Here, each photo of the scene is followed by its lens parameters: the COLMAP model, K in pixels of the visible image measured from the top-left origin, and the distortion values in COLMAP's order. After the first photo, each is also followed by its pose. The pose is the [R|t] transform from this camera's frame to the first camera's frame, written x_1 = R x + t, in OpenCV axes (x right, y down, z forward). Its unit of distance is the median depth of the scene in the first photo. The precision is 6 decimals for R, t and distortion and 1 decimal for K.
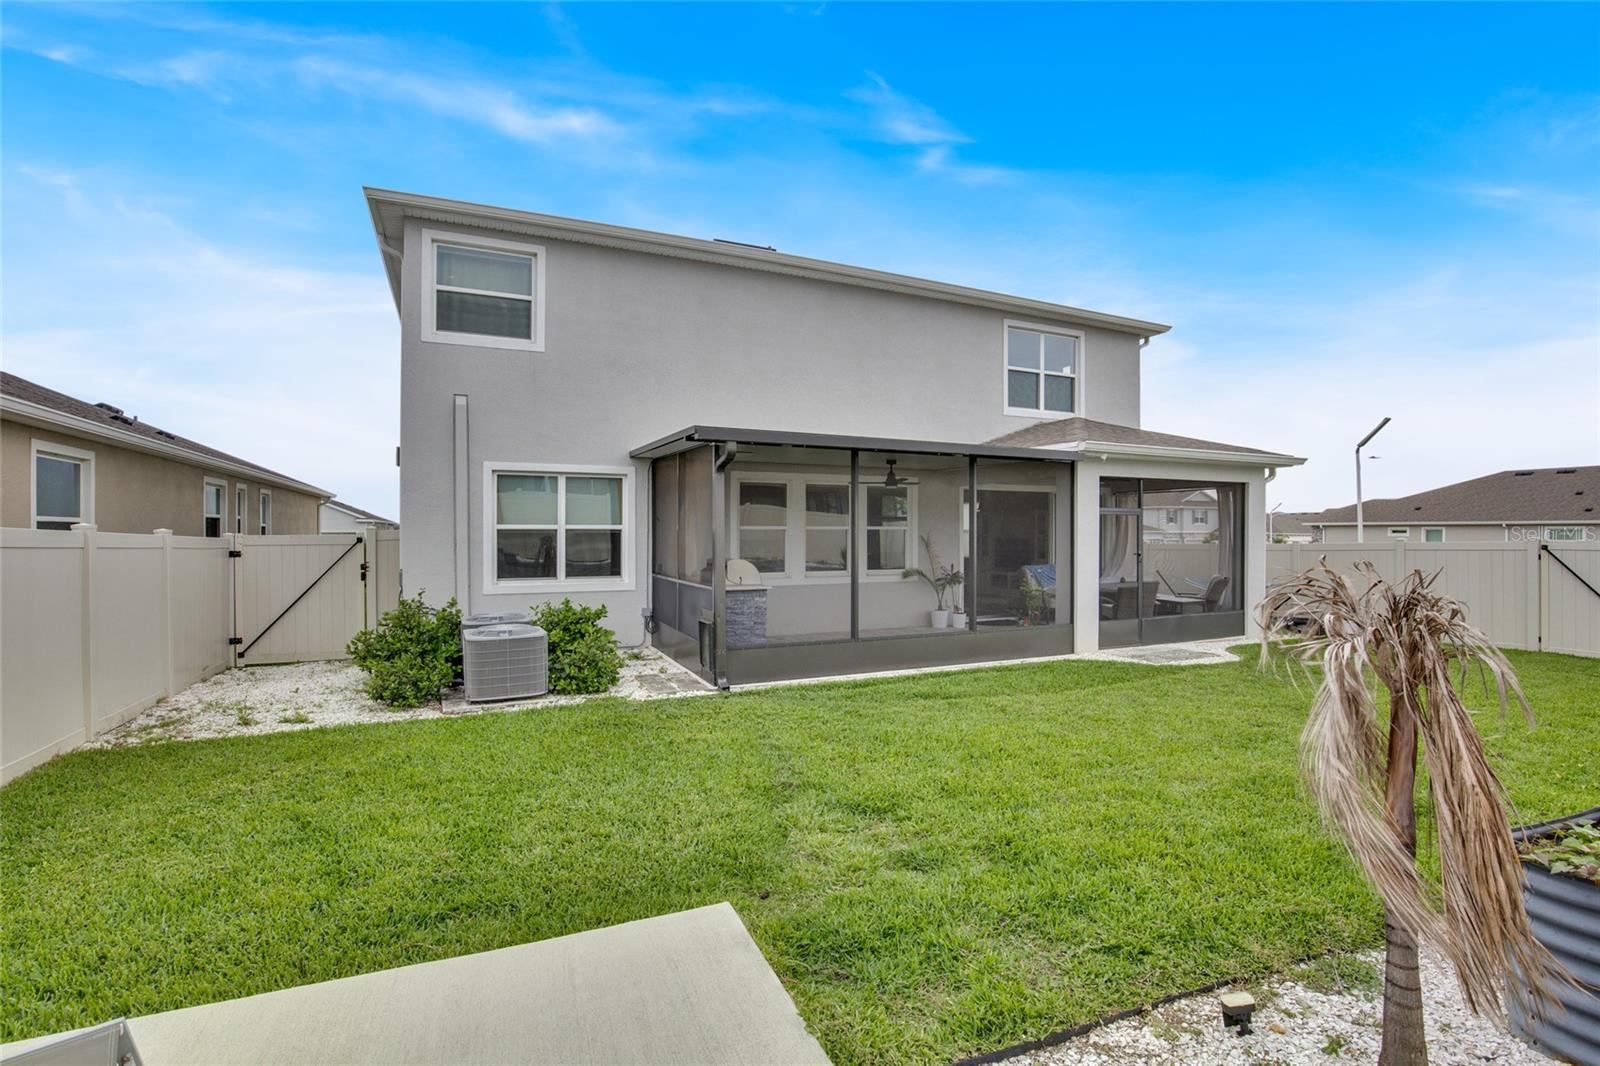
lens RADIAL K [[734.5, 0, 800.0], [0, 734.5, 533.0], [0, 0, 1]] dist [-0.029486, 0.000205]
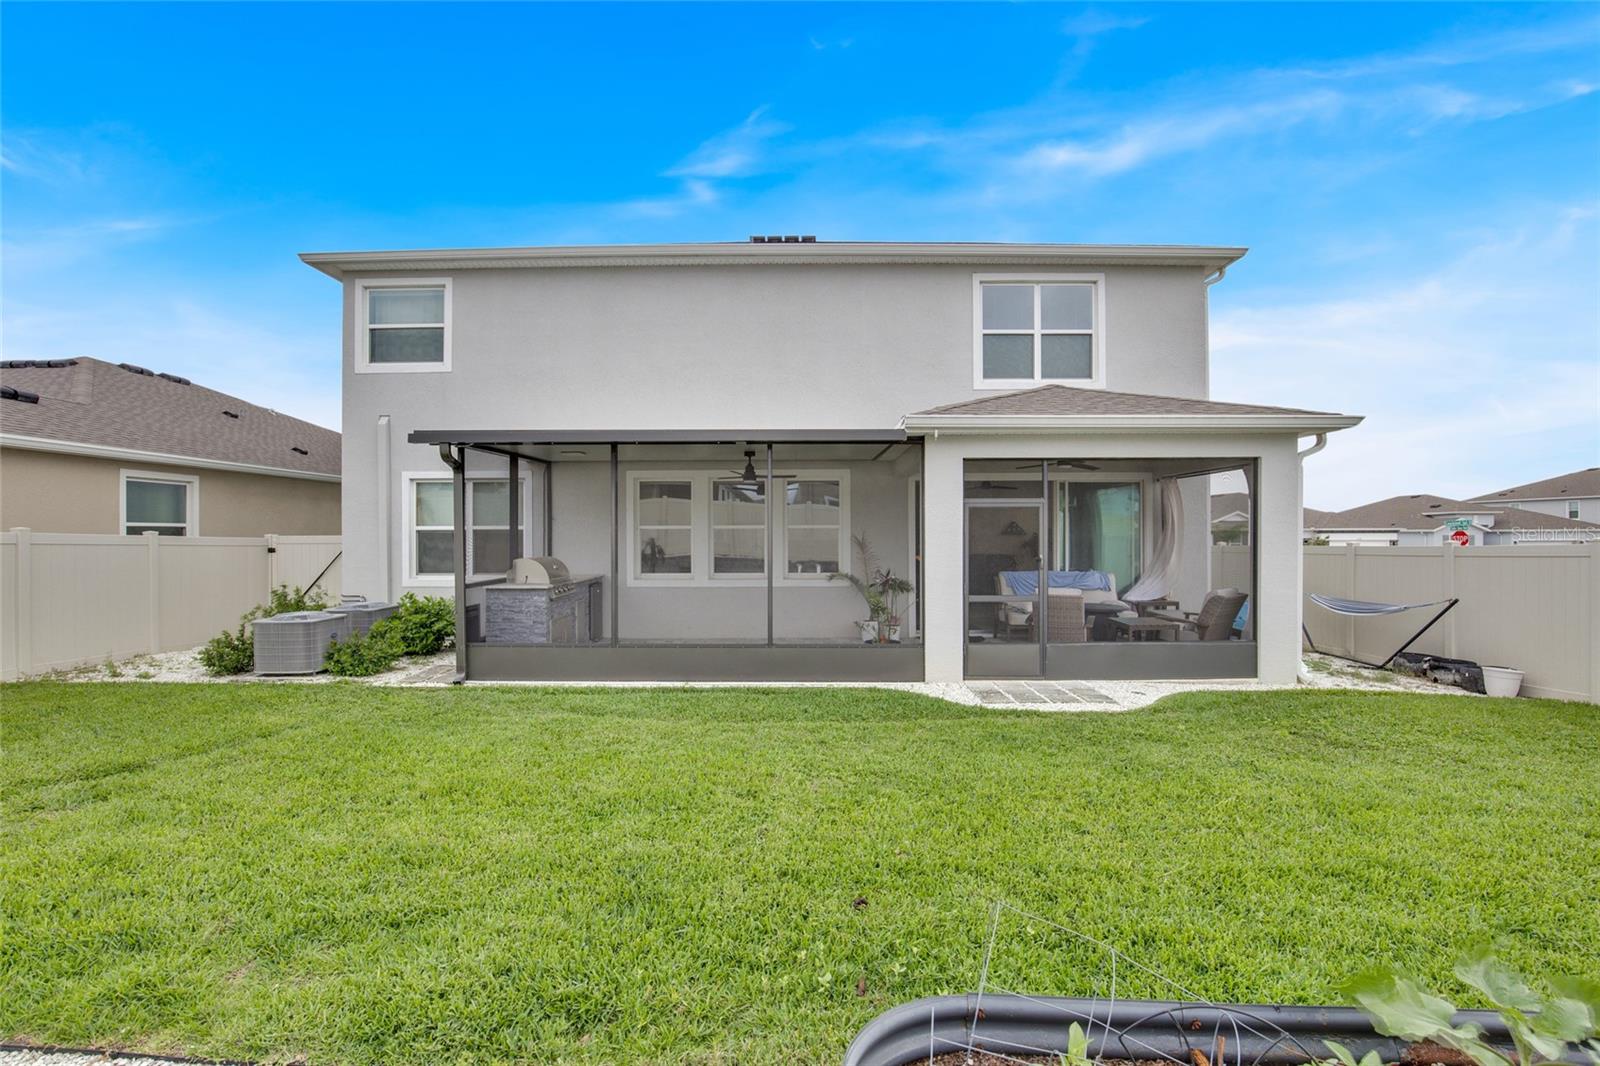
lens RADIAL K [[734.5, 0, 800.0], [0, 734.5, 533.0], [0, 0, 1]] dist [-0.029486, 0.000205]
pose [[0.902440, -0.003803, -0.430799, 0.570067], [0.003179, 0.999993, -0.002169, 0.003388], [0.430804, 0.000588, 0.902445, 0.207180]]
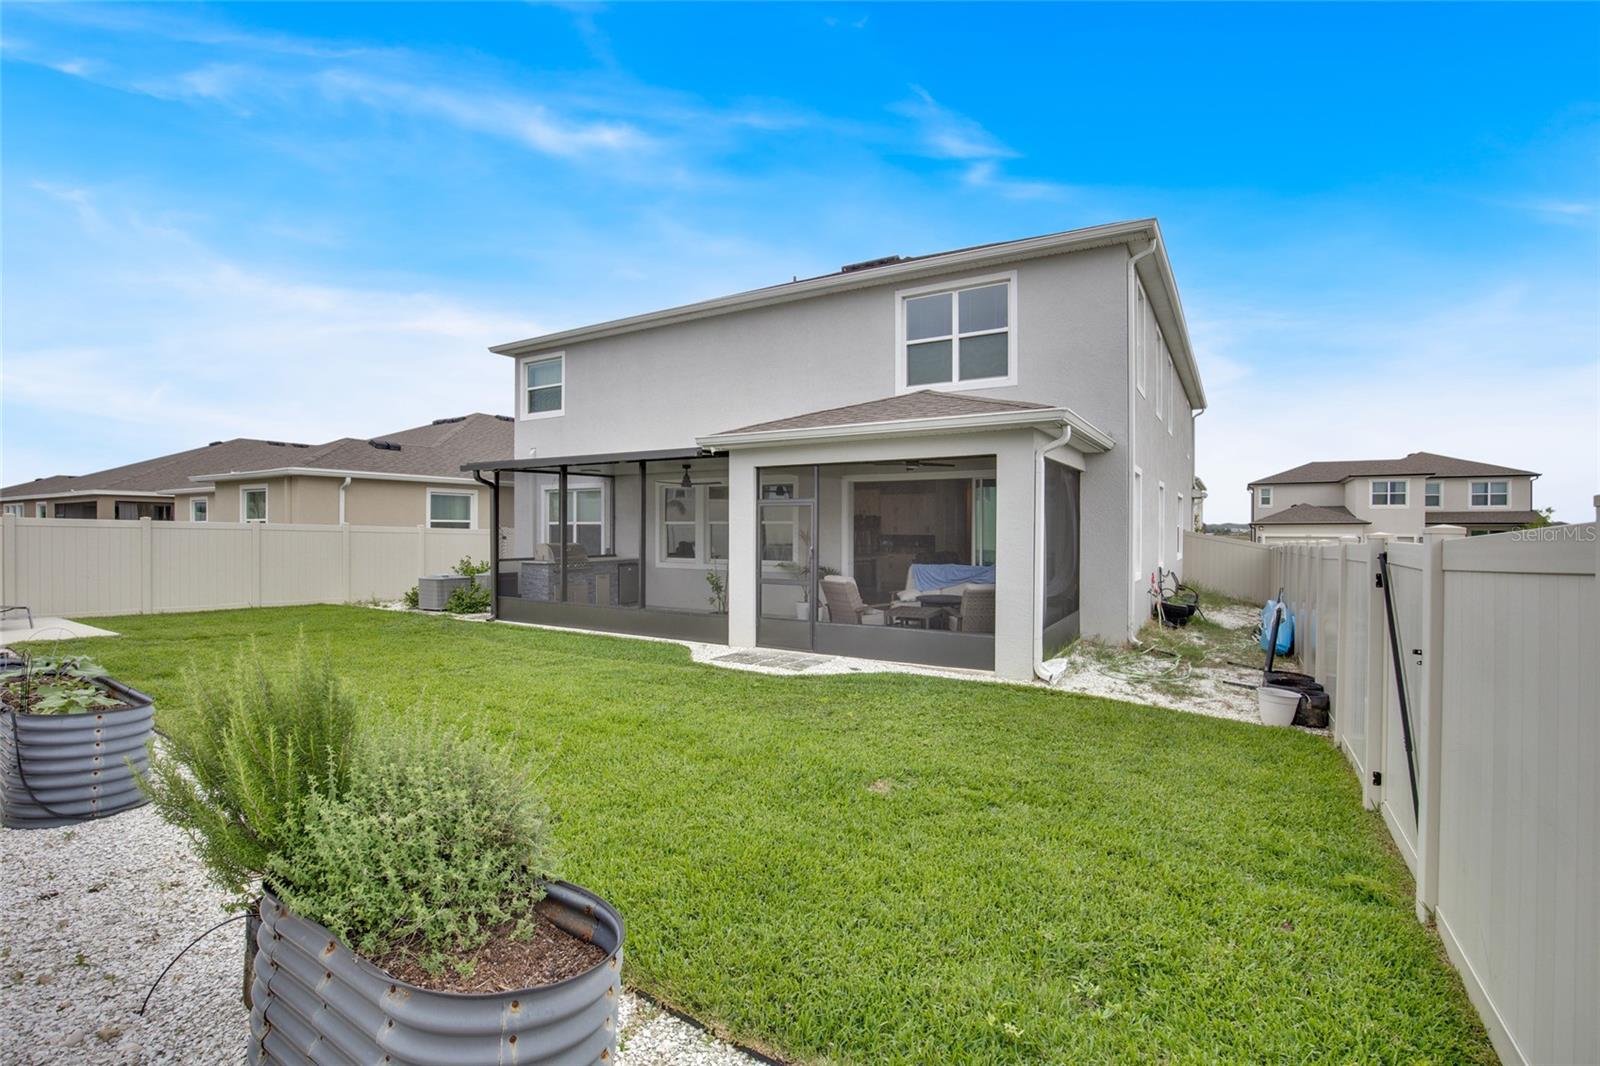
lens RADIAL K [[734.5, 0, 800.0], [0, 734.5, 533.0], [0, 0, 1]] dist [-0.029486, 0.000205]
pose [[0.556601, 0.004256, -0.830769, 1.208747], [-0.003317, 0.999990, 0.002901, 0.006520], [0.830773, 0.001141, 0.556610, 0.491375]]
